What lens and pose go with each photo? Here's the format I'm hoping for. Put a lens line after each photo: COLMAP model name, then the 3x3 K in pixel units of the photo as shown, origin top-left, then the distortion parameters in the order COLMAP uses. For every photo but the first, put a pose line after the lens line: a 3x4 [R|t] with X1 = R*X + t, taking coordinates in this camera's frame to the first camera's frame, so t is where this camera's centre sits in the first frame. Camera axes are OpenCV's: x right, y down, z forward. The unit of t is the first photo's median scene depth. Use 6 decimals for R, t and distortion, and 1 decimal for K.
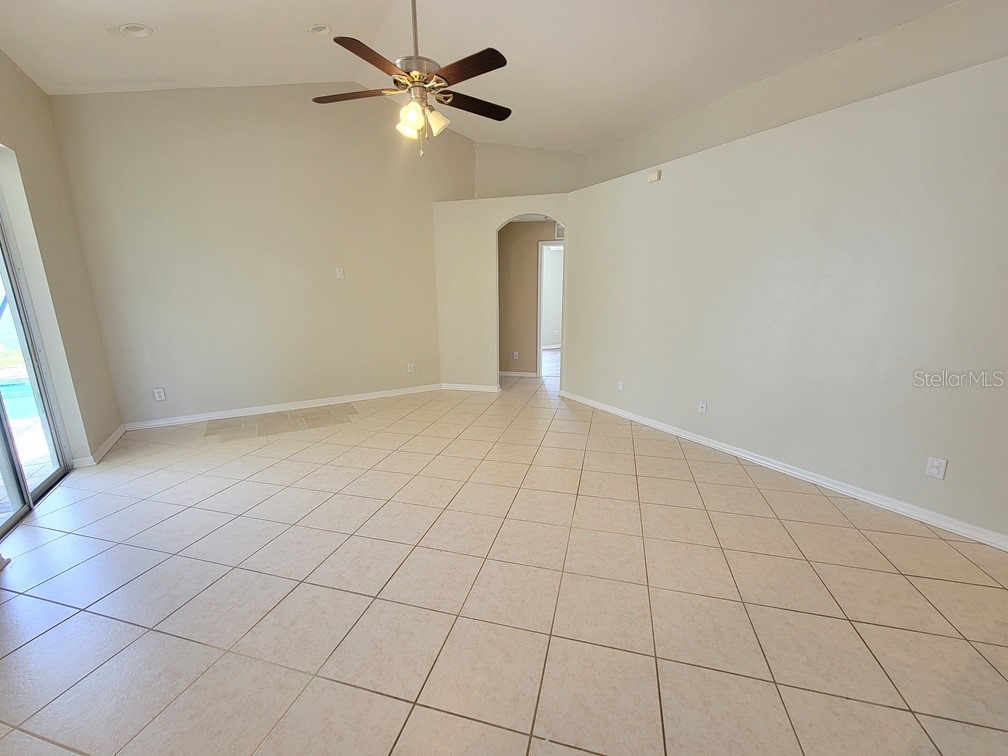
lens RADIAL K [[411.9, 0, 501.6], [0, 411.9, 383.7], [0, 0, 1]] dist [0.002024, -0.000212]
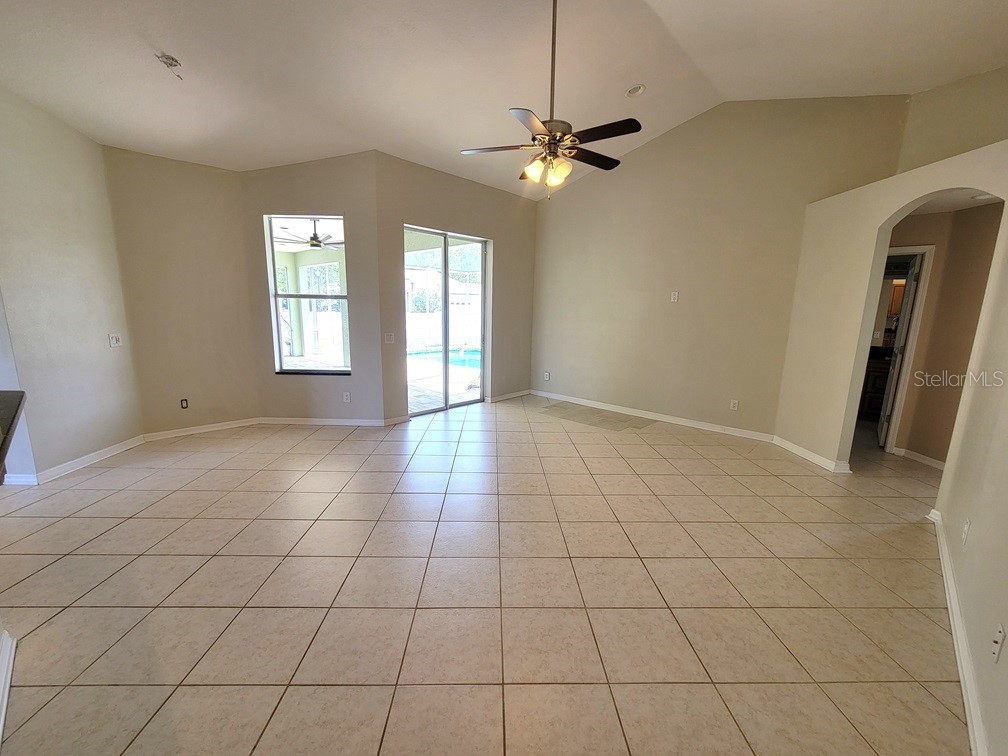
lens RADIAL K [[411.9, 0, 501.6], [0, 411.9, 383.7], [0, 0, 1]] dist [0.002024, -0.000212]
pose [[0.282315, 0.183260, -0.941655, 0.559693], [-0.237498, 0.964379, 0.116479, -0.084226], [0.929458, 0.190757, 0.315783, 0.348768]]
